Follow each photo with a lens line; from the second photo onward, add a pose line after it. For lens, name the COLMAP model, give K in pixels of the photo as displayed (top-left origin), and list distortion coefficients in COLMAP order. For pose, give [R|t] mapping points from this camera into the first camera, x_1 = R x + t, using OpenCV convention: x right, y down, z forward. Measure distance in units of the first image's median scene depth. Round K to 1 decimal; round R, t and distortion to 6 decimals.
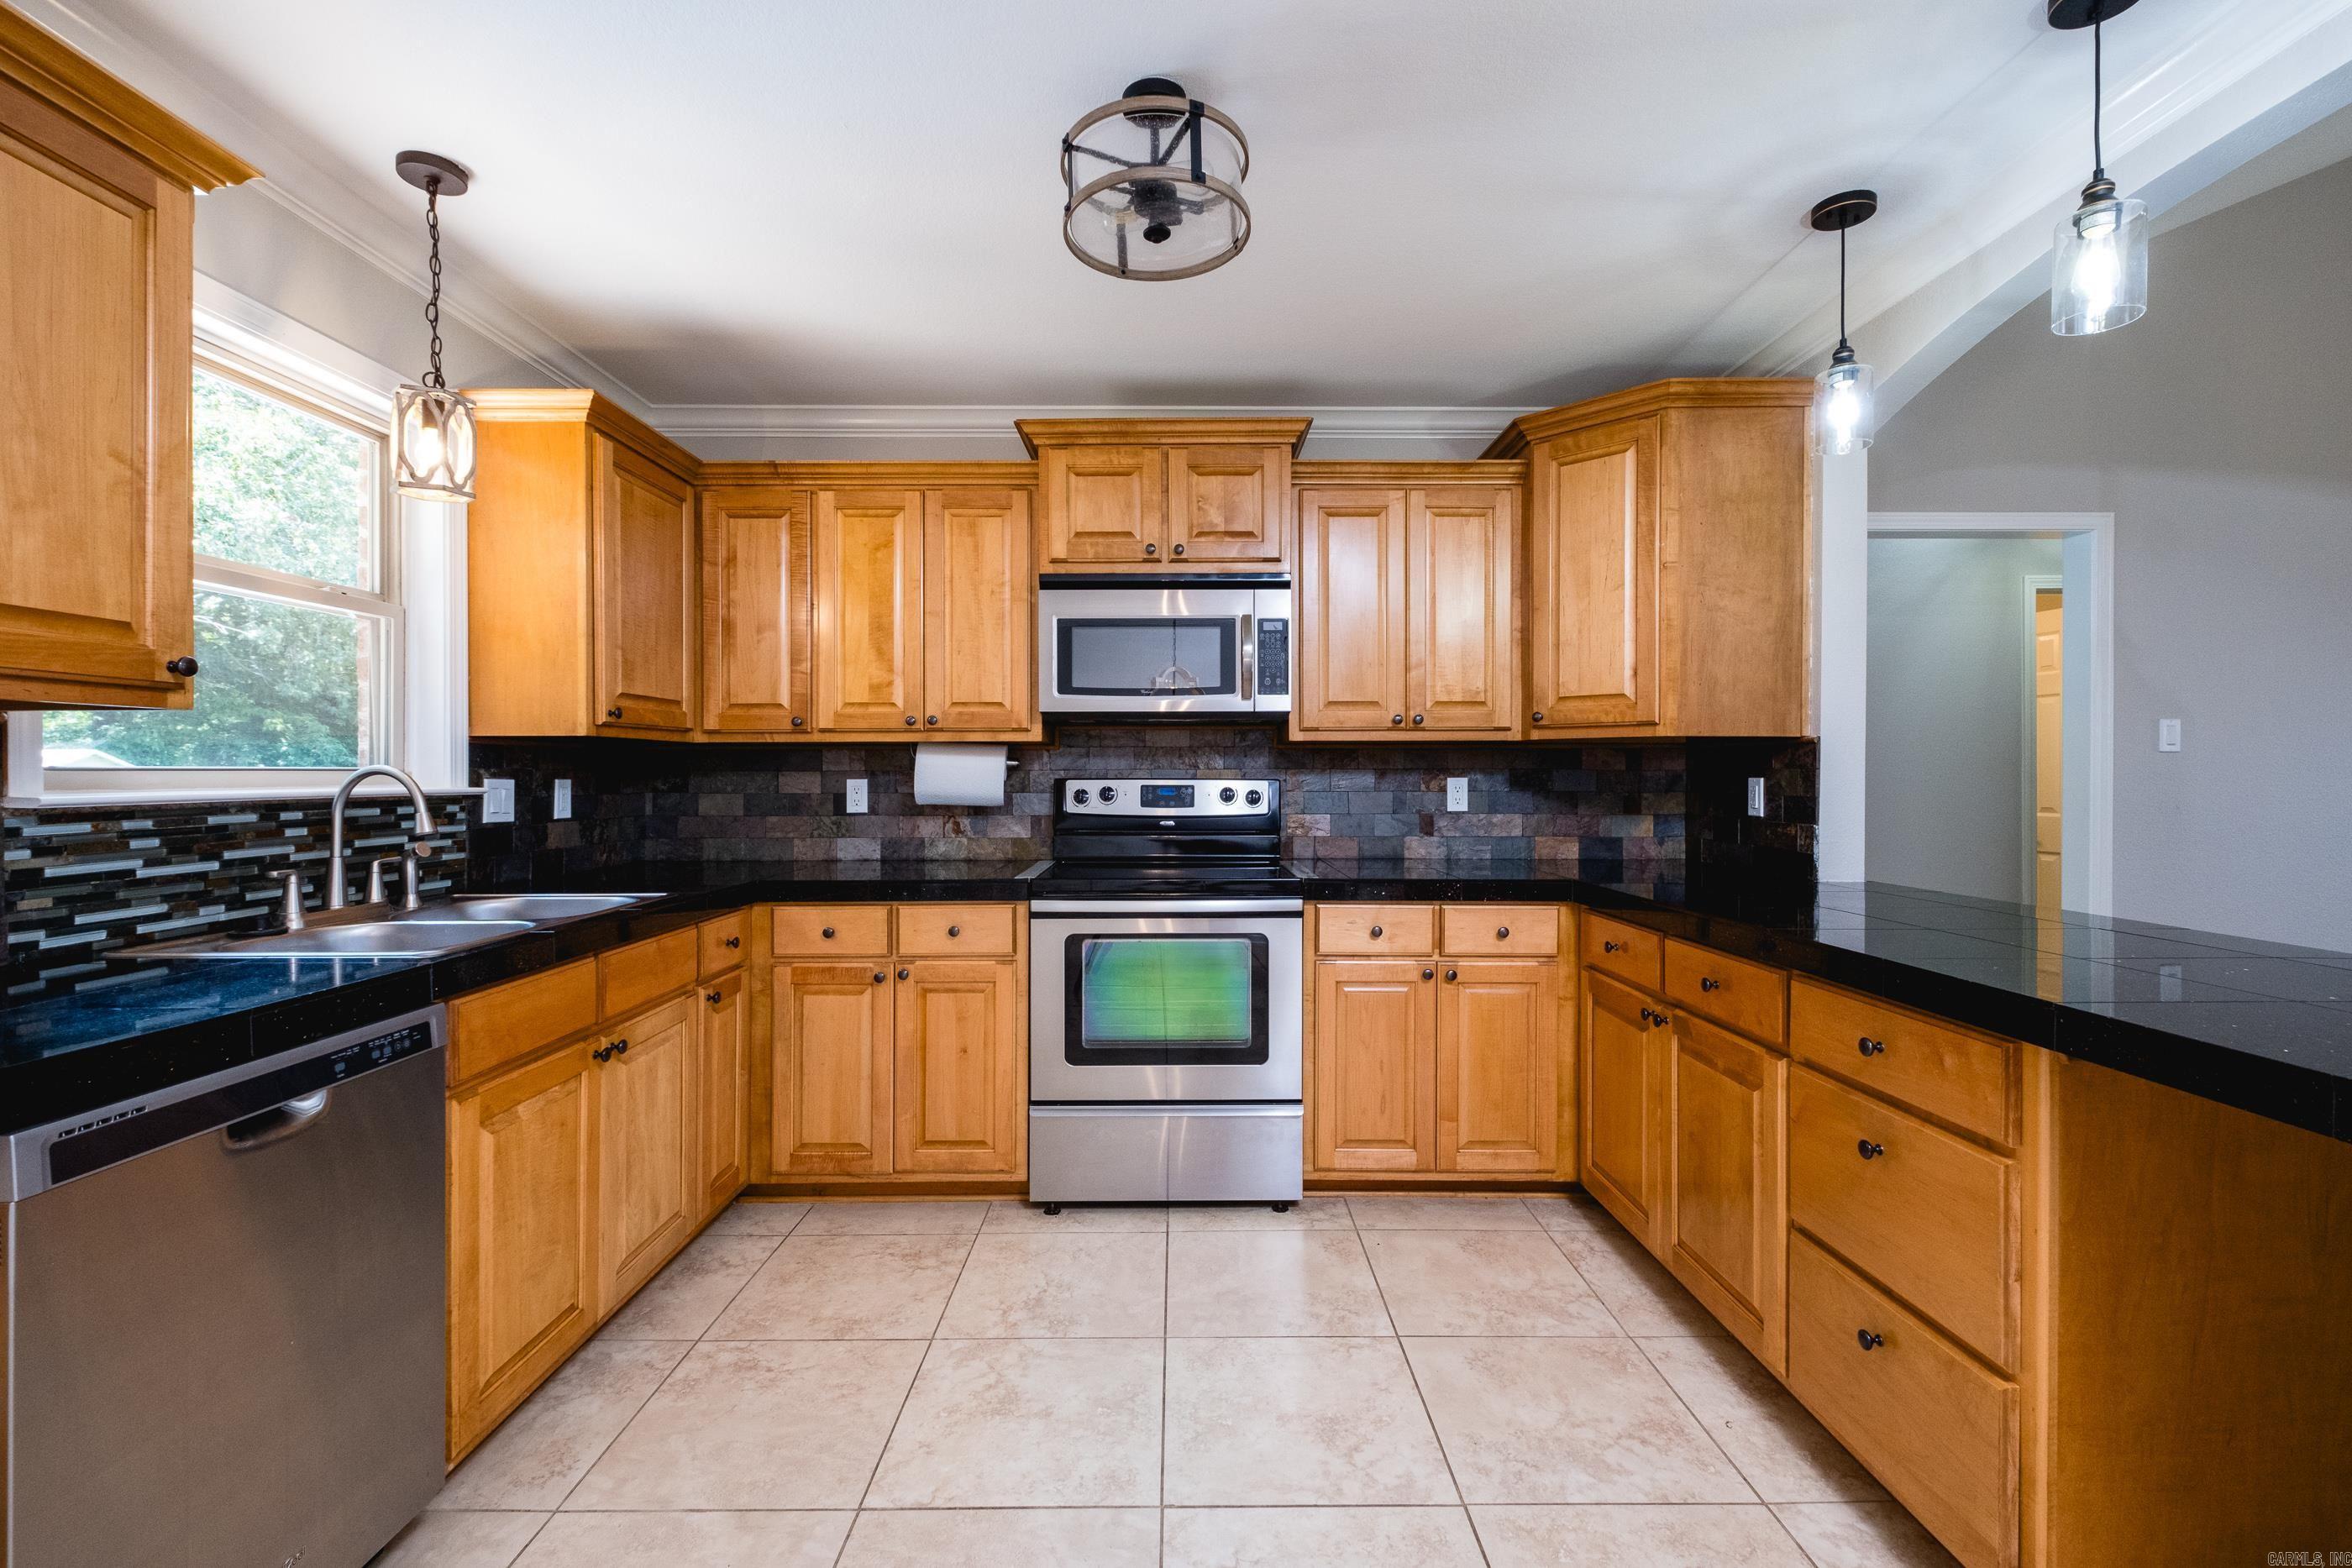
lens RADIAL K [[1006.7, 0, 1190.2], [0, 1006.7, 777.8], [0, 0, 1]] dist [0.010960, -0.008029]
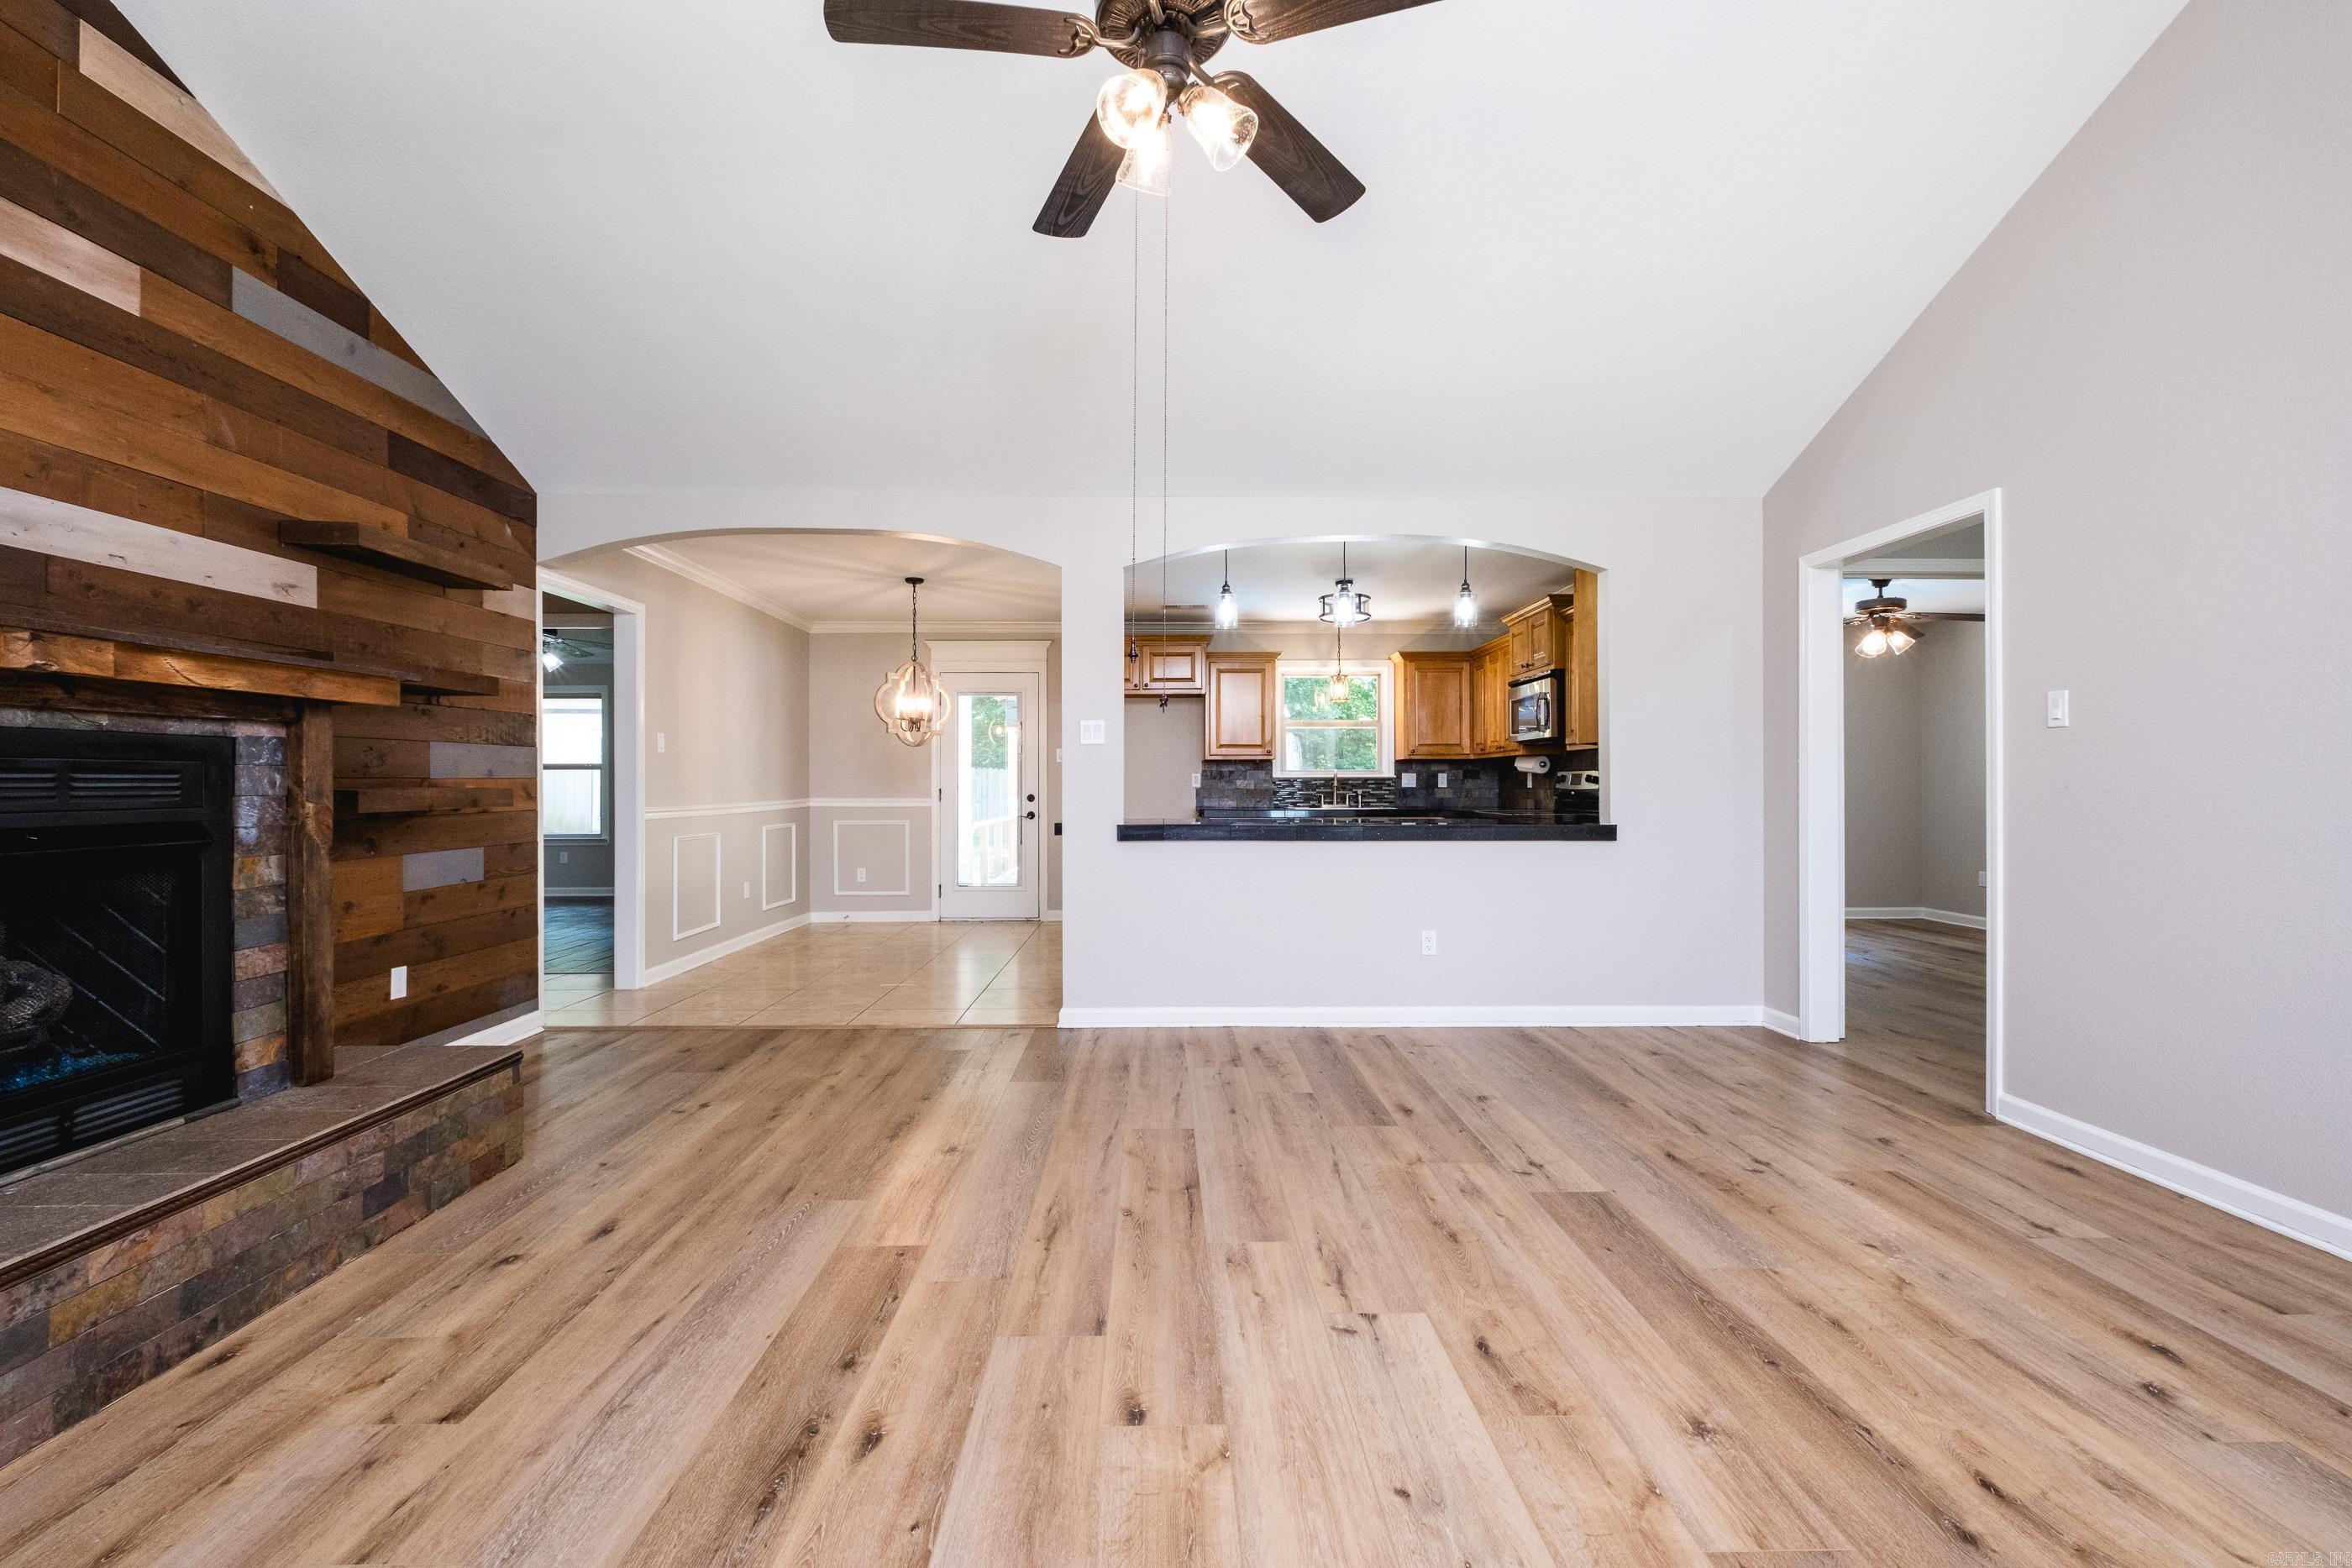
lens RADIAL K [[1014.6, 0, 1178.9], [0, 1014.6, 782.8], [0, 0, 1]] dist [0.003044, -0.003138]
pose [[0.012464, -0.000923, -0.999922, 2.357212], [-0.002474, 0.999996, -0.000953, 0.034346], [0.999919, 0.002486, 0.012462, 0.238353]]
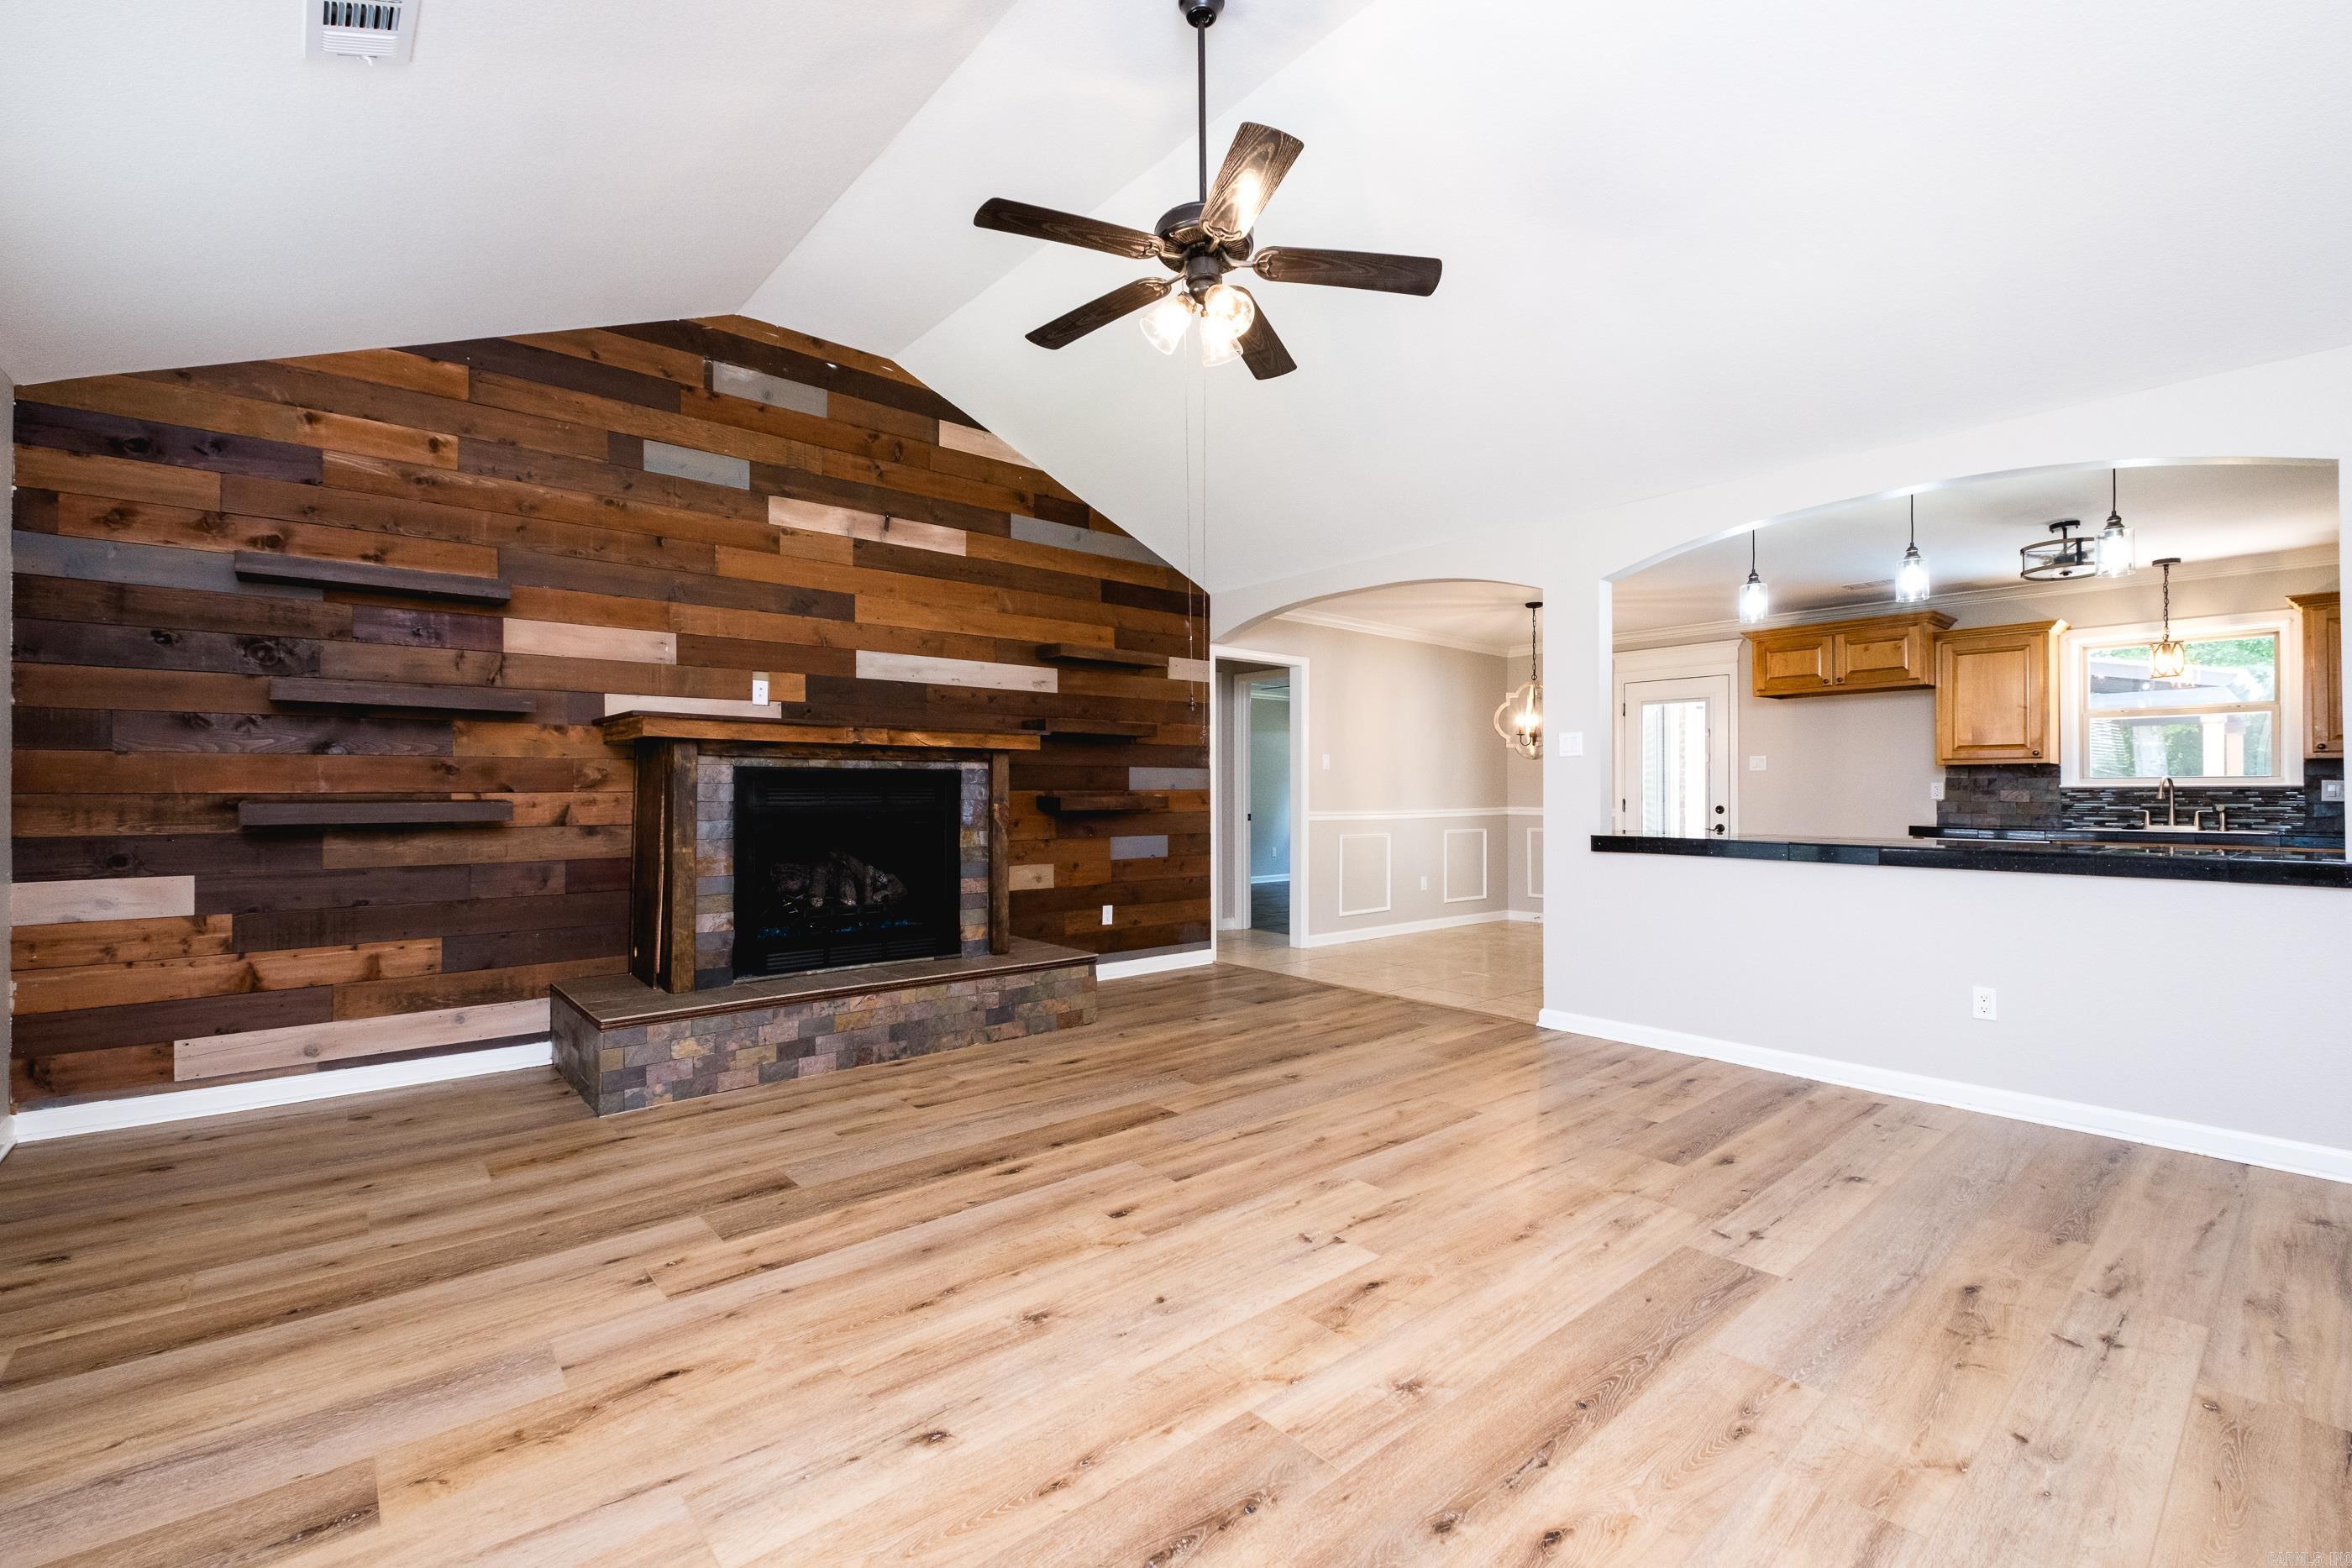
lens RADIAL K [[1010.5, 0, 1180.6], [0, 1010.5, 786.7], [0, 0, 1]] dist [0.002529, -0.003426]
pose [[-0.762740, -0.004963, -0.646686, 2.294635], [-0.003748, 0.999988, -0.003253, 0.028824], [0.646695, -0.000058, -0.762749, 1.002744]]
